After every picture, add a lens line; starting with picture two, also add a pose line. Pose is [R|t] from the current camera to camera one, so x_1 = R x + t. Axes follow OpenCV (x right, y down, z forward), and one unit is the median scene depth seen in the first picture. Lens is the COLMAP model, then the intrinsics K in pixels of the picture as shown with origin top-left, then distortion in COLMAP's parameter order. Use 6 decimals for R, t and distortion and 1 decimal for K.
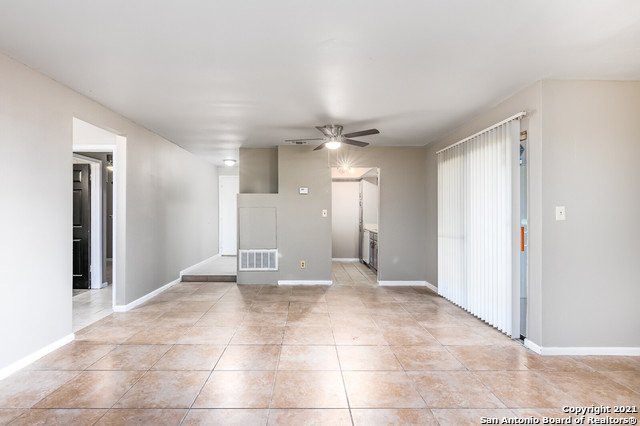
lens RADIAL K [[328.2, 0, 306.3], [0, 328.2, 215.0], [0, 0, 1]] dist [0.000014, -0.000012]
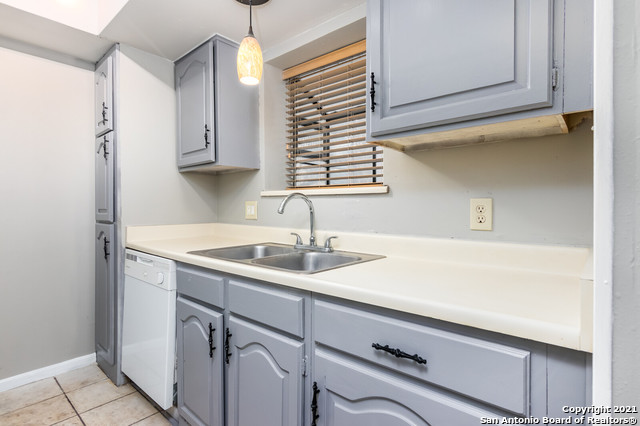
lens RADIAL K [[325.0, 0, 317.9], [0, 325.0, 209.4], [0, 0, 1]] dist [0.003885, 0.000387]
pose [[0.660374, -0.008389, 0.750890, 0.121473], [0.003772, 0.999962, 0.007855, 0.017500], [-0.750927, -0.002355, 0.660381, 1.031063]]
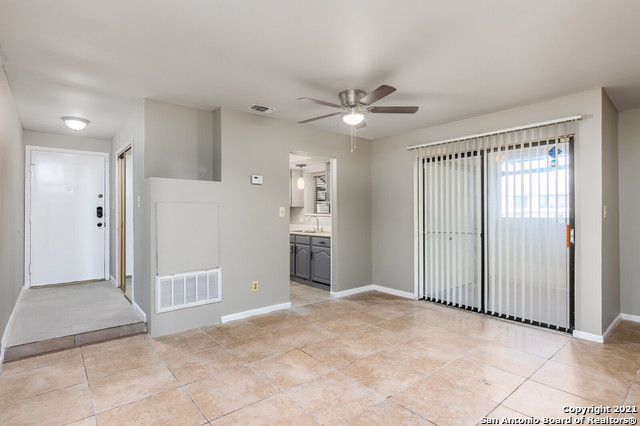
lens RADIAL K [[324.1, 0, 320.0], [0, 324.1, 213.0], [0, 0, 1]] dist [-0.000241, -0.000270]
pose [[0.772938, -0.002209, 0.634478, -0.341632], [0.004304, 0.999989, -0.001762, -0.001702], [-0.634467, 0.004092, 0.772939, 0.387106]]
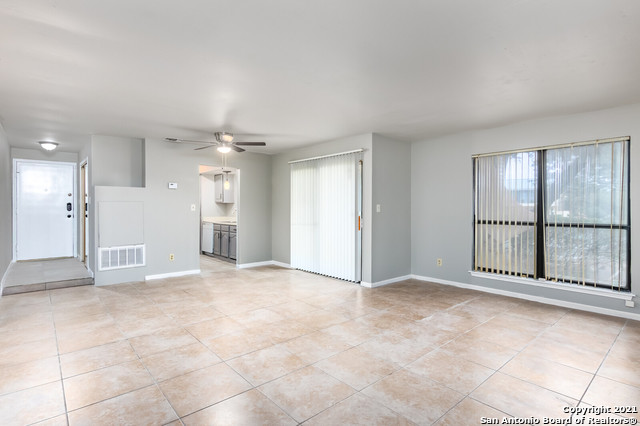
lens RADIAL K [[325.0, 0, 317.9], [0, 325.0, 209.4], [0, 0, 1]] dist [0.003885, 0.000387]
pose [[0.760263, -0.004266, 0.649601, -0.327882], [0.000892, 0.999984, 0.005523, -0.005093], [-0.649614, -0.003619, 0.760255, -0.076433]]
